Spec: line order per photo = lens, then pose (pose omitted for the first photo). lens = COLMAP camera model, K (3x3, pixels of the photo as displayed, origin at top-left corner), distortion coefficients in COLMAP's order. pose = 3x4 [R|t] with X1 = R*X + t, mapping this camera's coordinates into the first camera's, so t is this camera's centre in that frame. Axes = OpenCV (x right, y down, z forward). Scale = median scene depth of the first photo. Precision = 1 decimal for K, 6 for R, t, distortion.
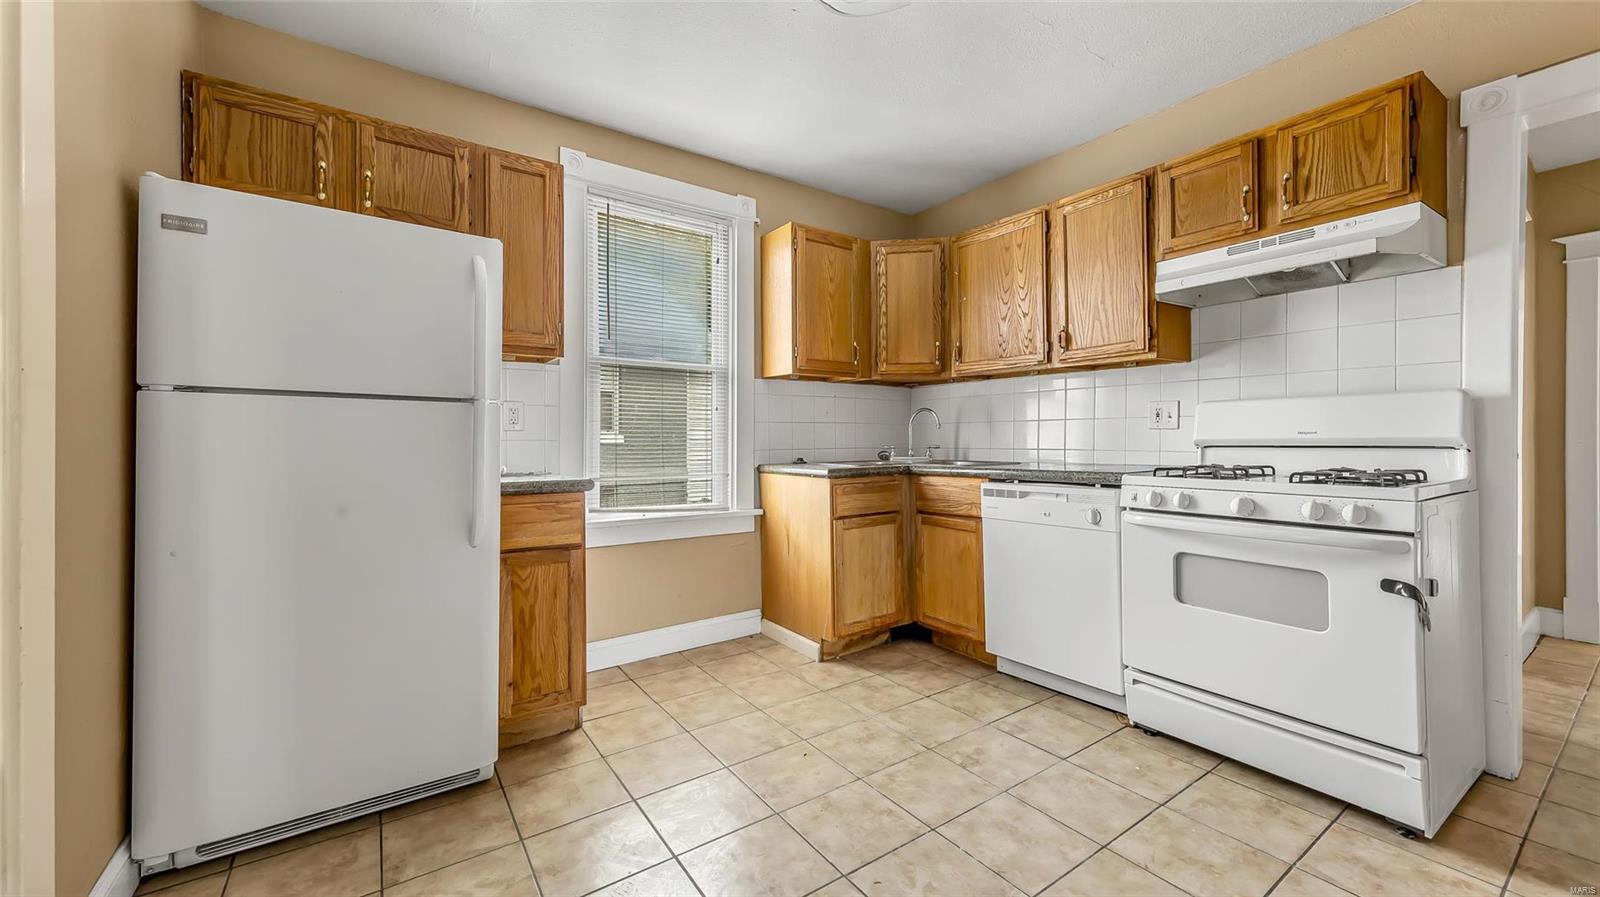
lens RADIAL K [[615.3, 0, 803.3], [0, 615.3, 436.4], [0, 0, 1]] dist [0.002368, -0.000145]
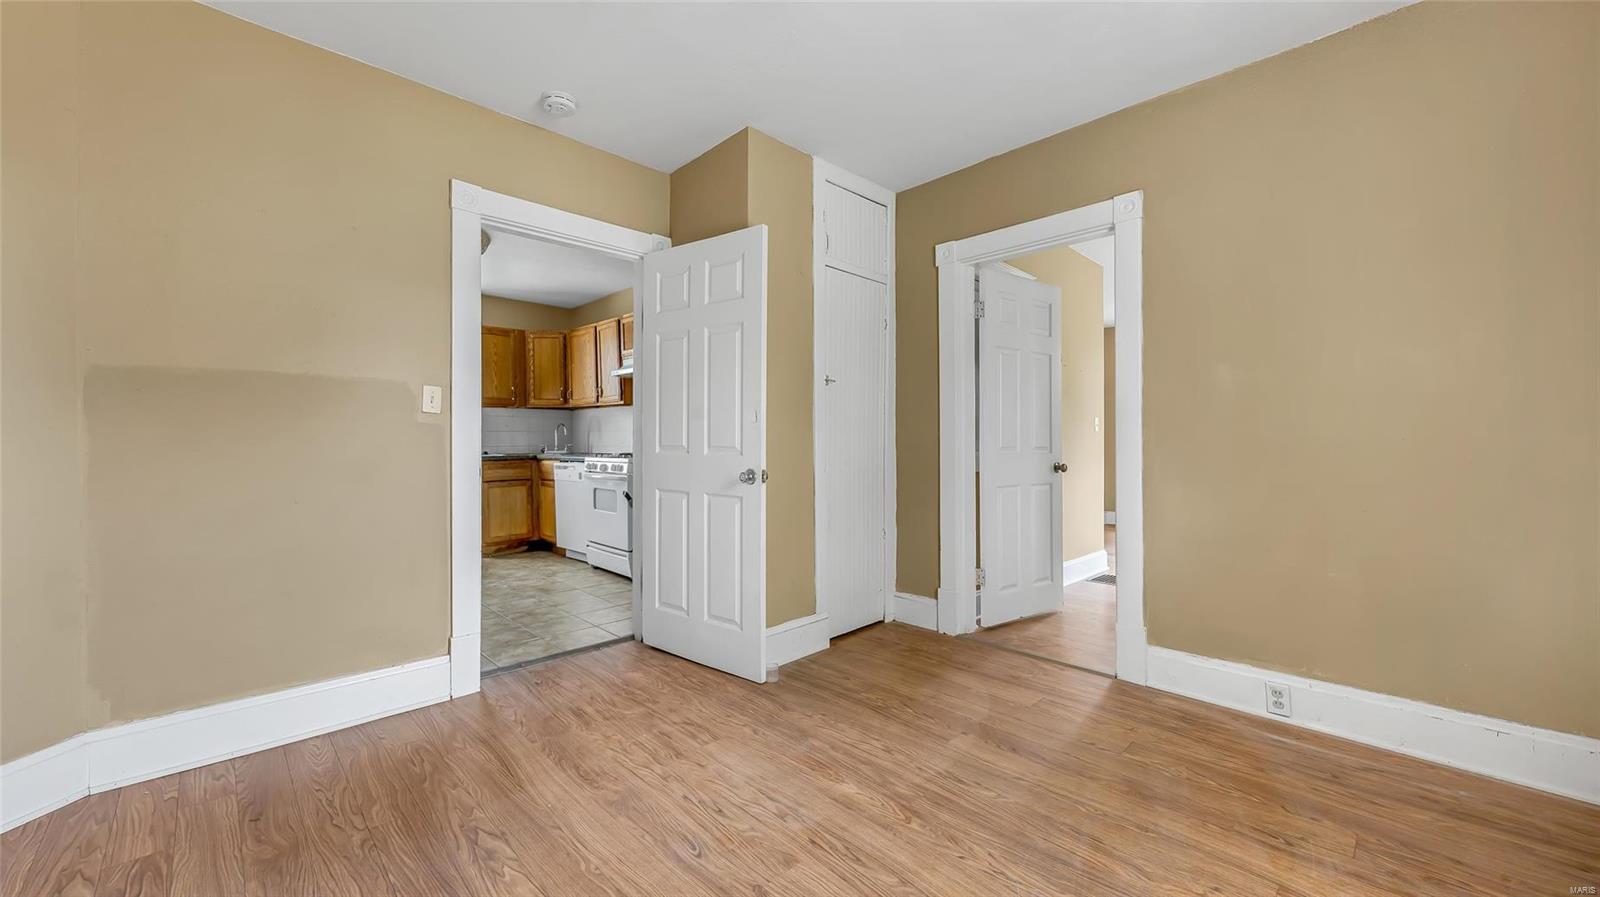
lens RADIAL K [[615.3, 0, 803.3], [0, 615.3, 436.4], [0, 0, 1]] dist [0.002368, -0.000145]
pose [[0.984834, -0.000324, 0.173498, 0.734454], [0.000537, 0.999999, -0.001183, -0.007436], [-0.173497, 0.001259, 0.984834, -1.120037]]
